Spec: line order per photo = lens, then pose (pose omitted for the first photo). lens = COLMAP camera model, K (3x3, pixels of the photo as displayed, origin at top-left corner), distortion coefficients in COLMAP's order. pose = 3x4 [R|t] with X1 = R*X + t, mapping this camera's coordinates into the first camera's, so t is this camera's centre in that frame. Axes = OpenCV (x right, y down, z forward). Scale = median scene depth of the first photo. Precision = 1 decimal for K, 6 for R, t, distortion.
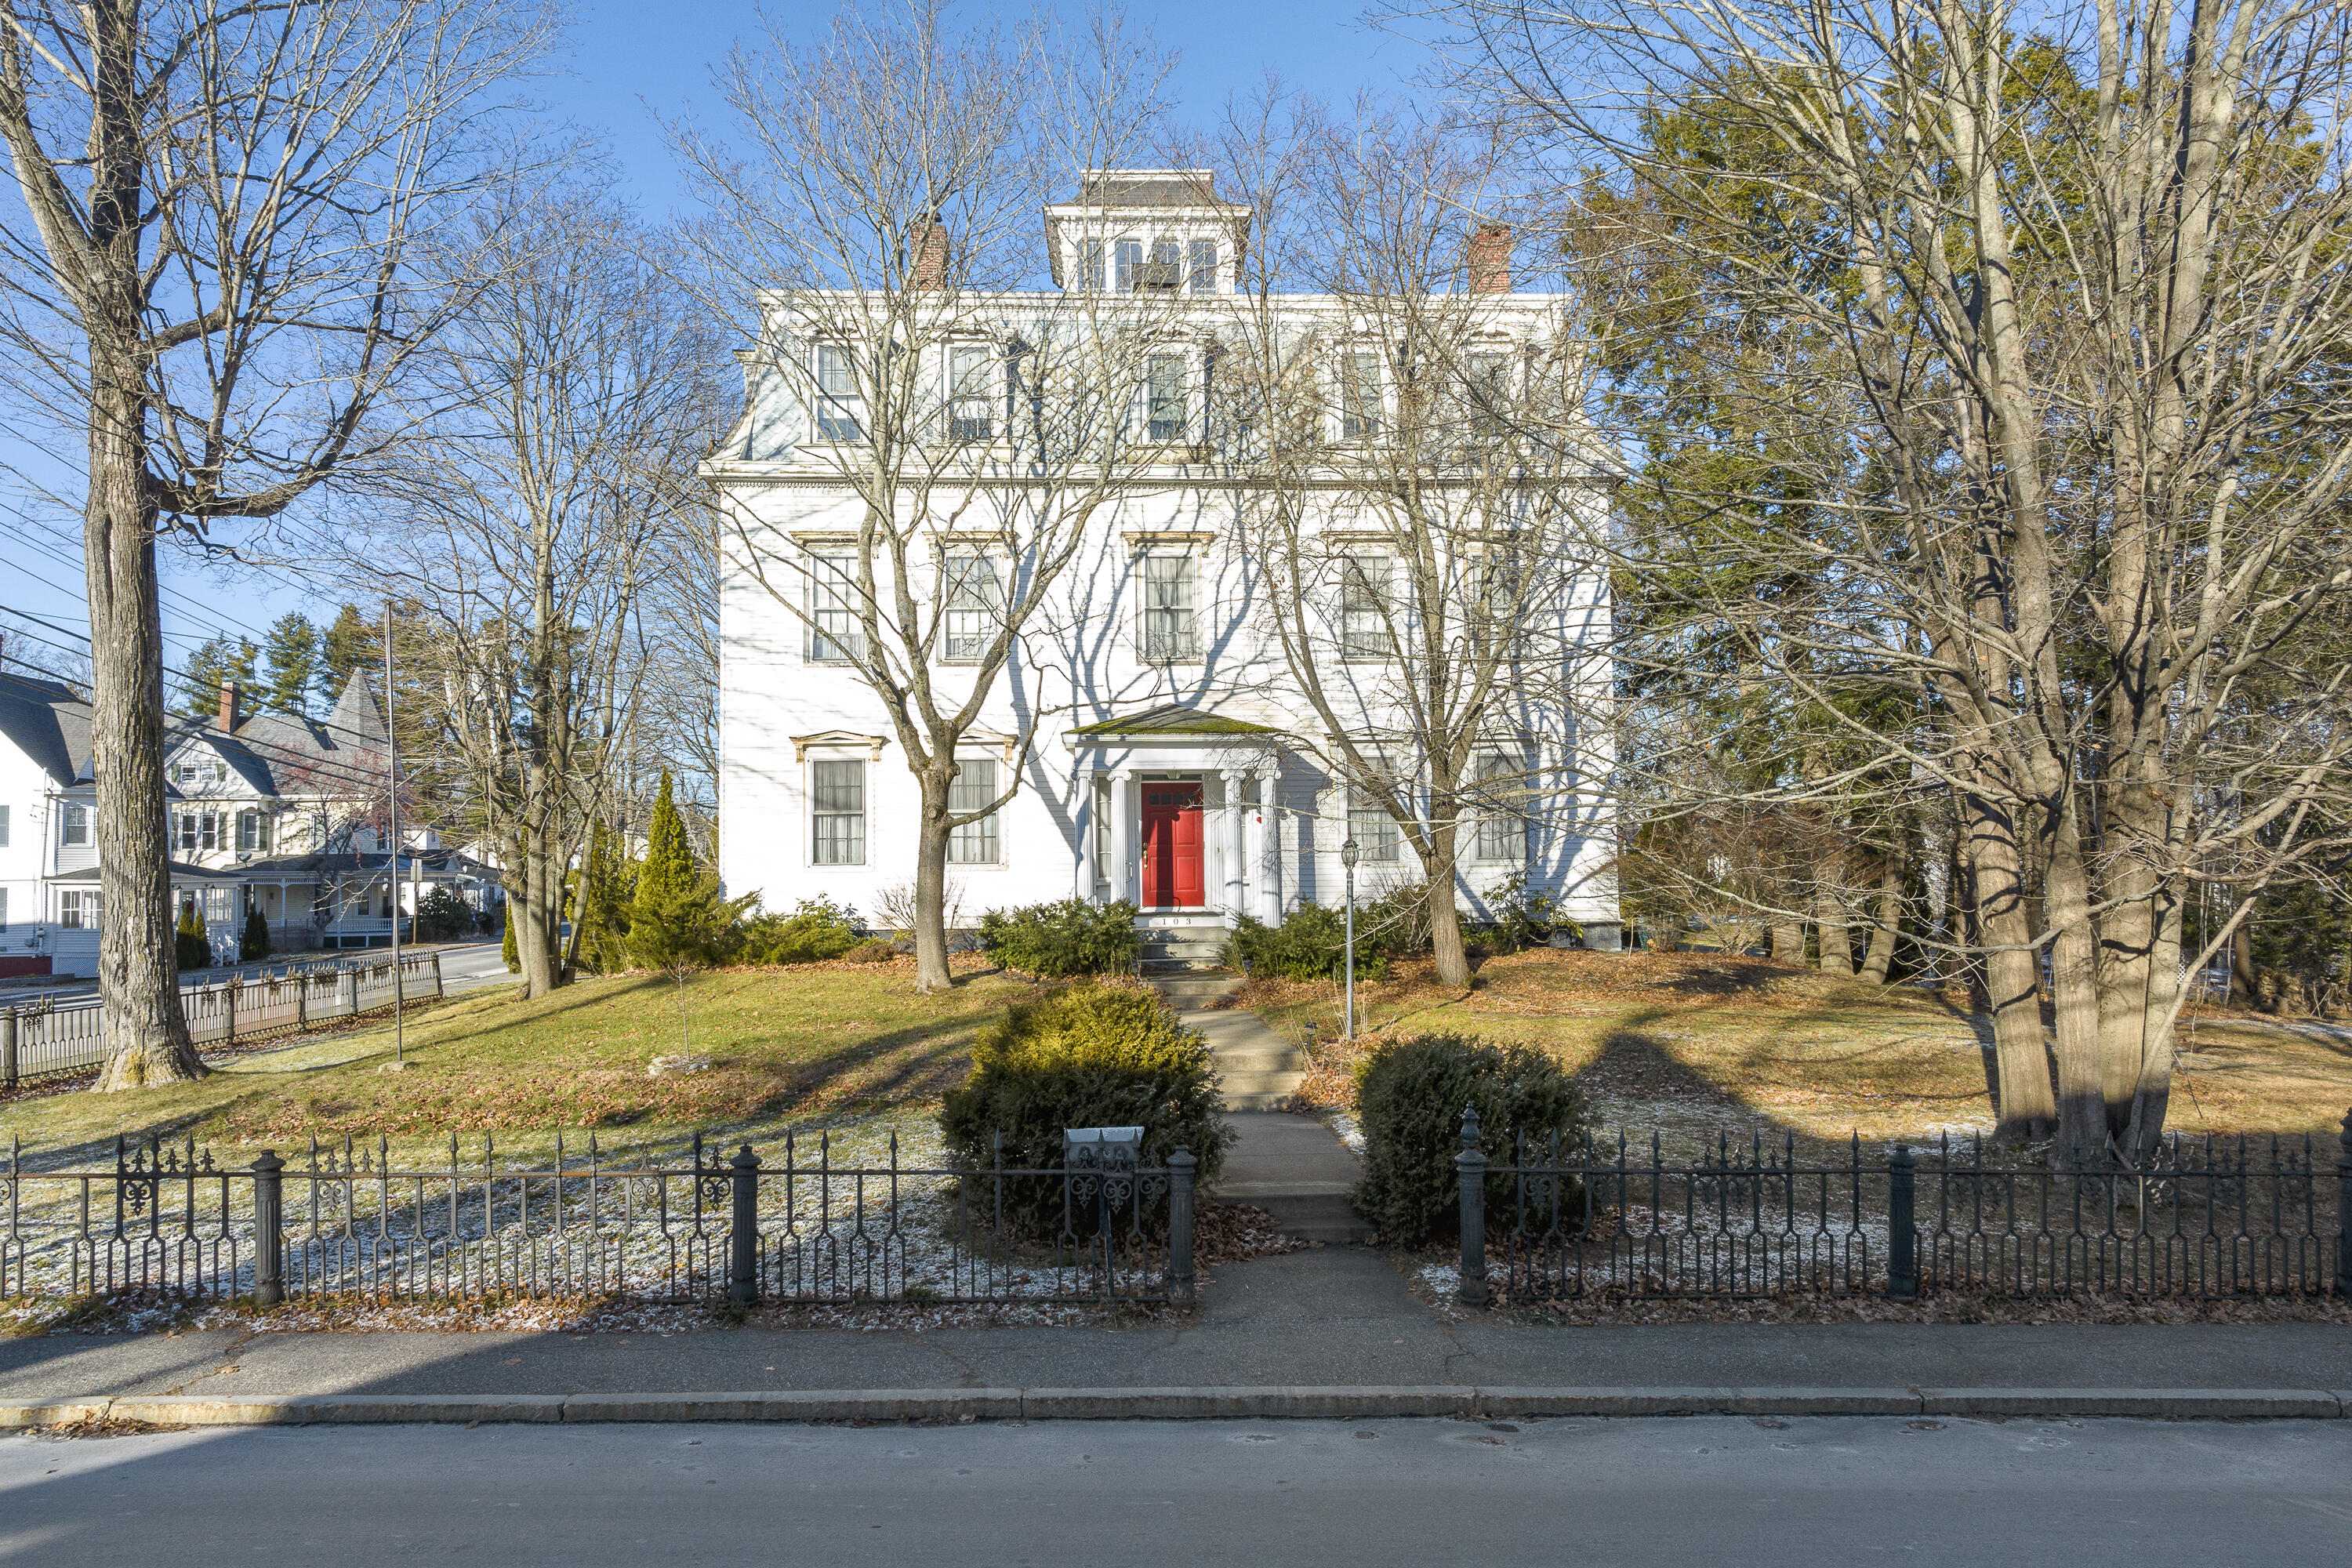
lens RADIAL K [[1546.7, 0, 1176.7], [0, 1546.7, 779.1], [0, 0, 1]] dist [0.006412, 0.001019]
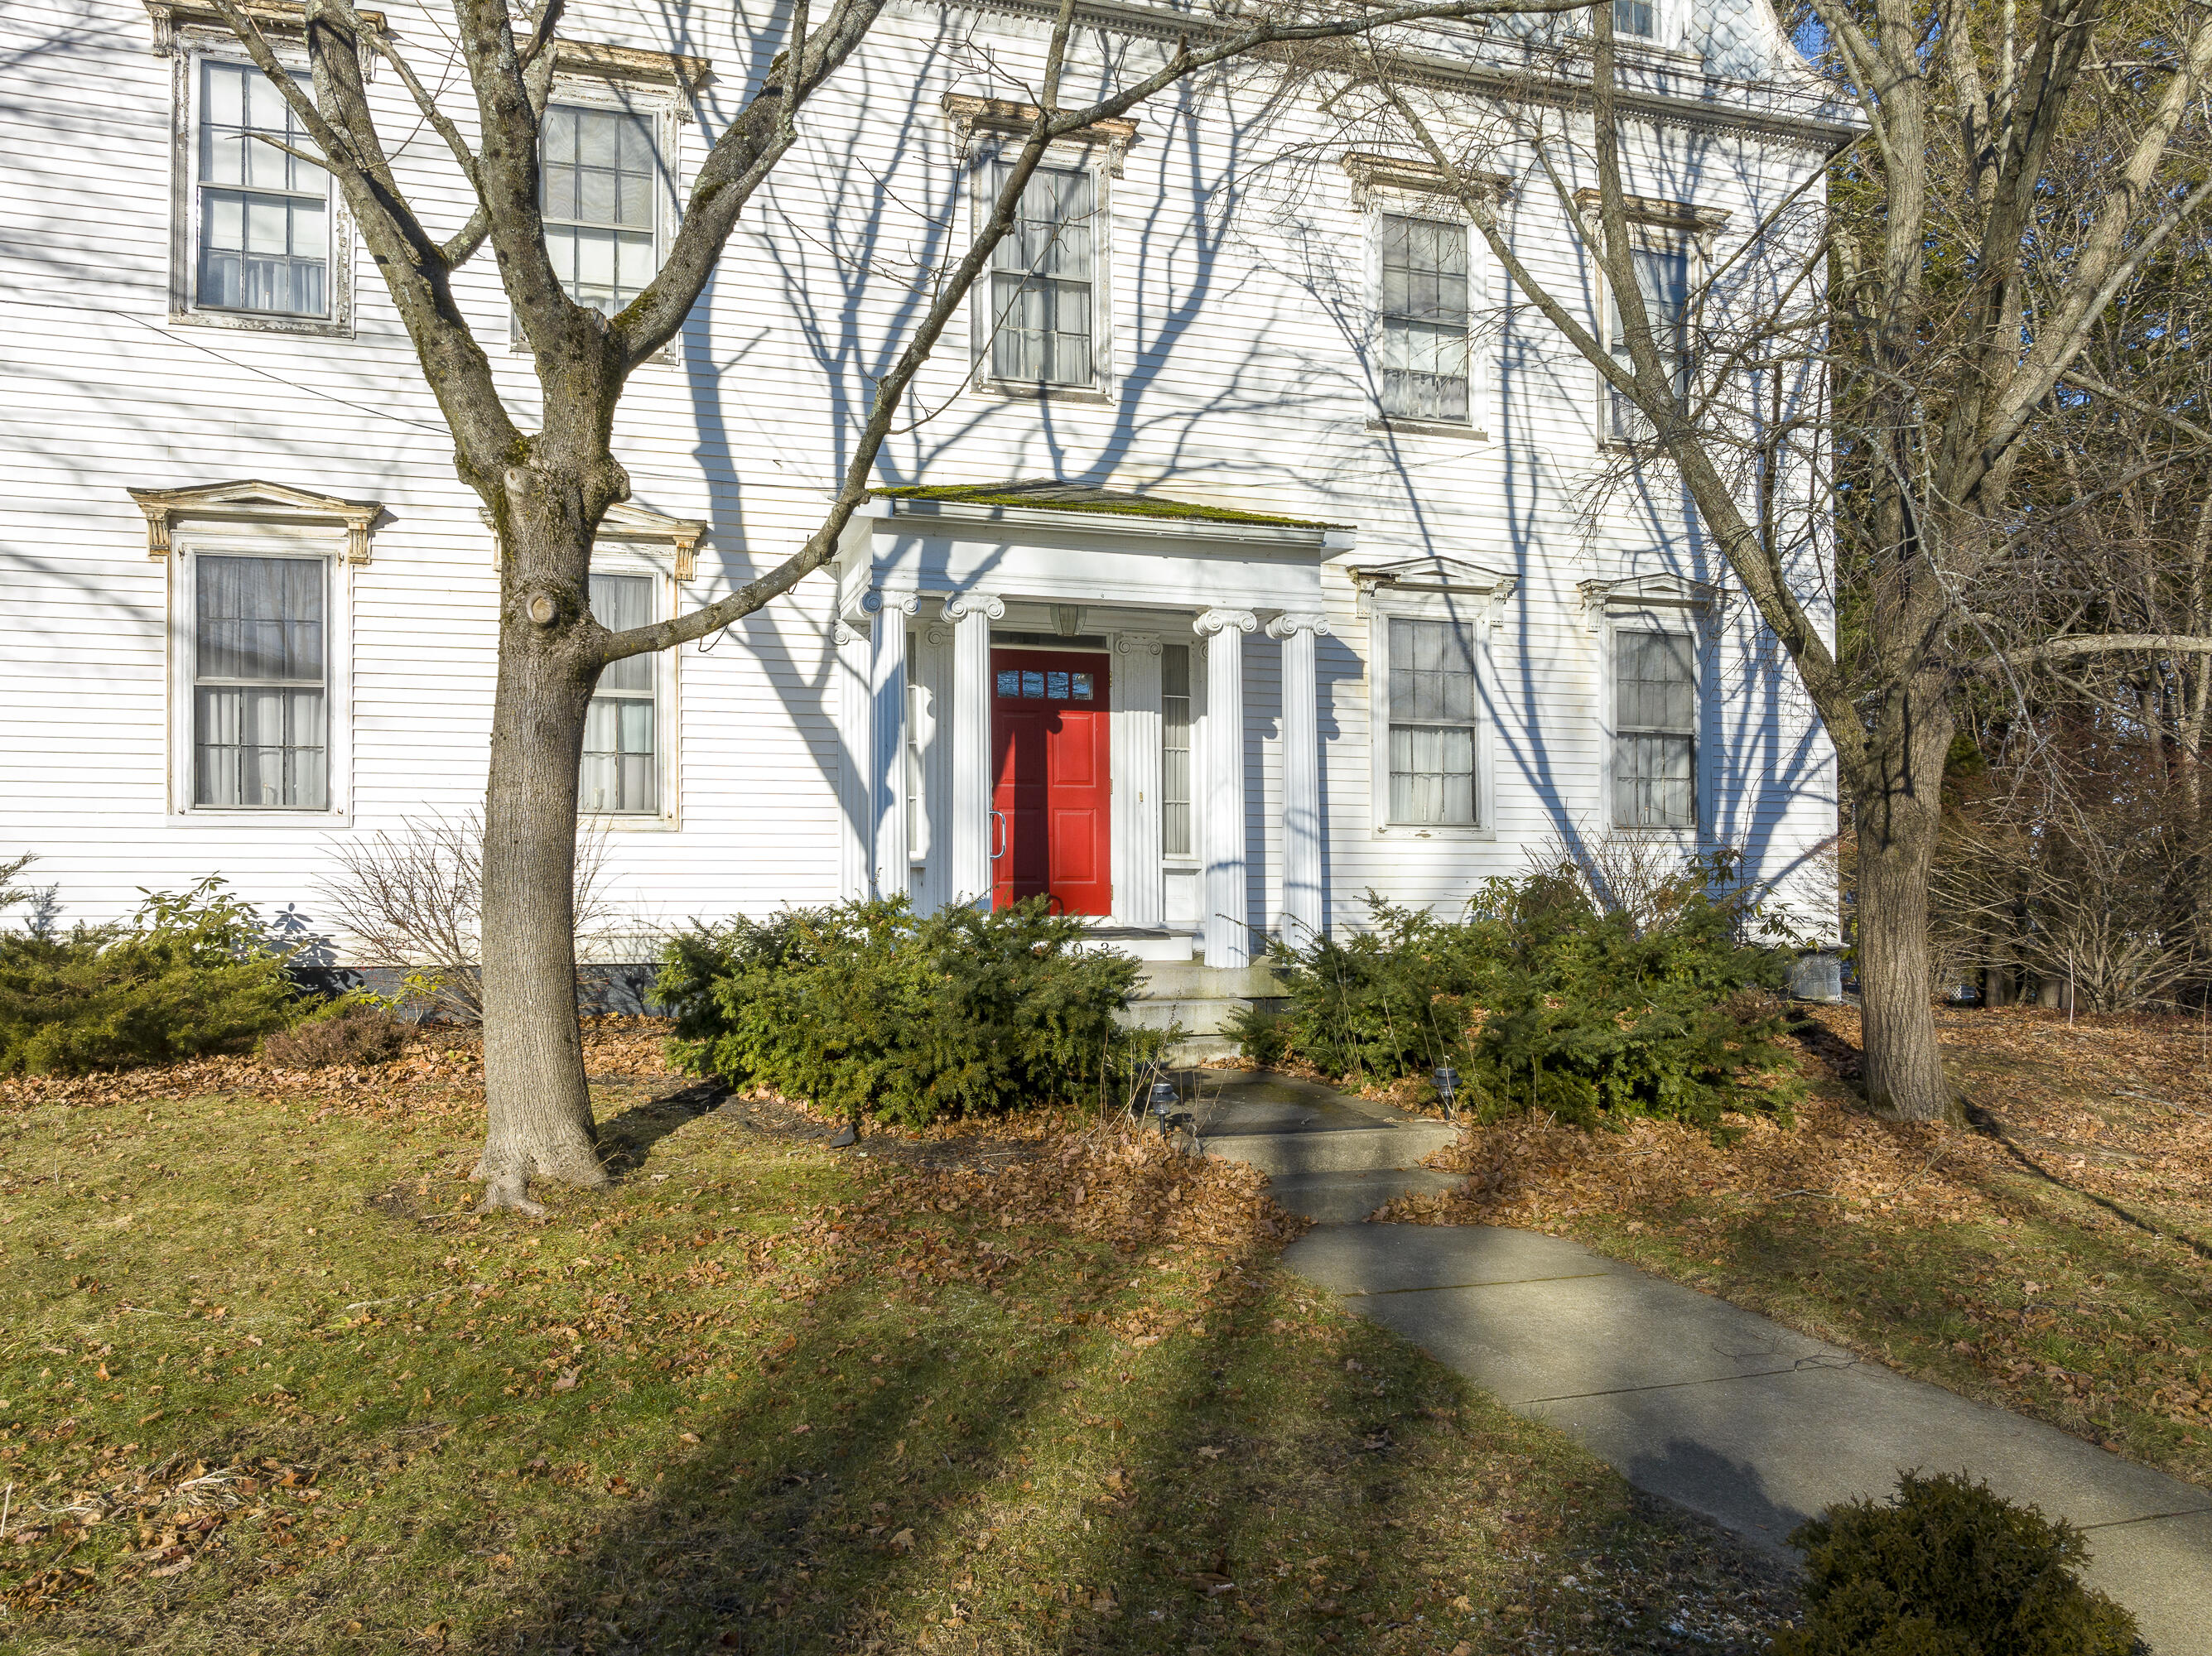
lens RADIAL K [[1562.9, 0, 1113.9], [0, 1562.9, 879.3], [0, 0, 1]] dist [-0.020908, -0.008573]
pose [[0.969739, 0.011325, 0.243883, -0.097889], [-0.026379, 0.997936, 0.058548, 0.043193], [-0.242717, -0.063210, 0.968036, 0.537420]]
